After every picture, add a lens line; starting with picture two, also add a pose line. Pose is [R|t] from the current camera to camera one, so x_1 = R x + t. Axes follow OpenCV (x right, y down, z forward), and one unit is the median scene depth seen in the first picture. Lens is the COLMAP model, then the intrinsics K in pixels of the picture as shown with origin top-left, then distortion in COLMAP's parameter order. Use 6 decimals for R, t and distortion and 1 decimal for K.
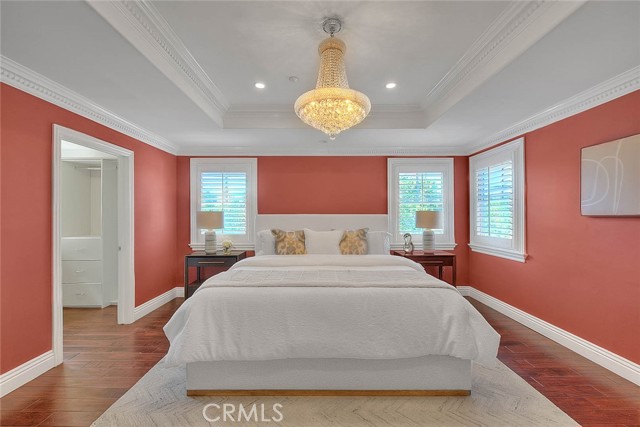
lens RADIAL K [[262.5, 0, 318.5], [0, 262.5, 214.0], [0, 0, 1]] dist [-0.007151, -0.001097]
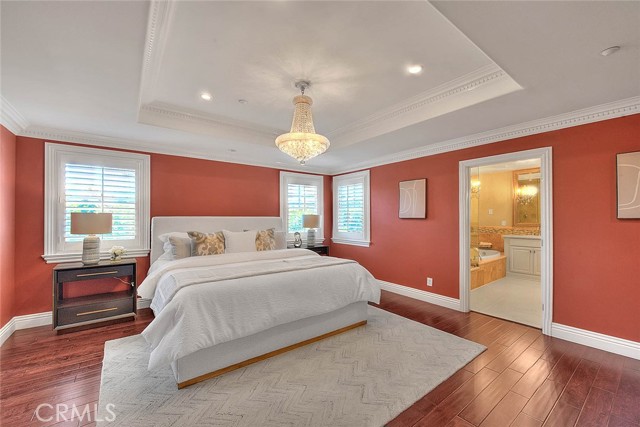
lens RADIAL K [[262.5, 0, 318.0], [0, 262.5, 215.0], [0, 0, 1]] dist [-0.007151, -0.001097]
pose [[0.803067, 0.005991, 0.595858, -0.395029], [-0.004281, 0.999982, -0.004284, -0.003844], [-0.595873, 0.000889, 0.803078, -0.107321]]
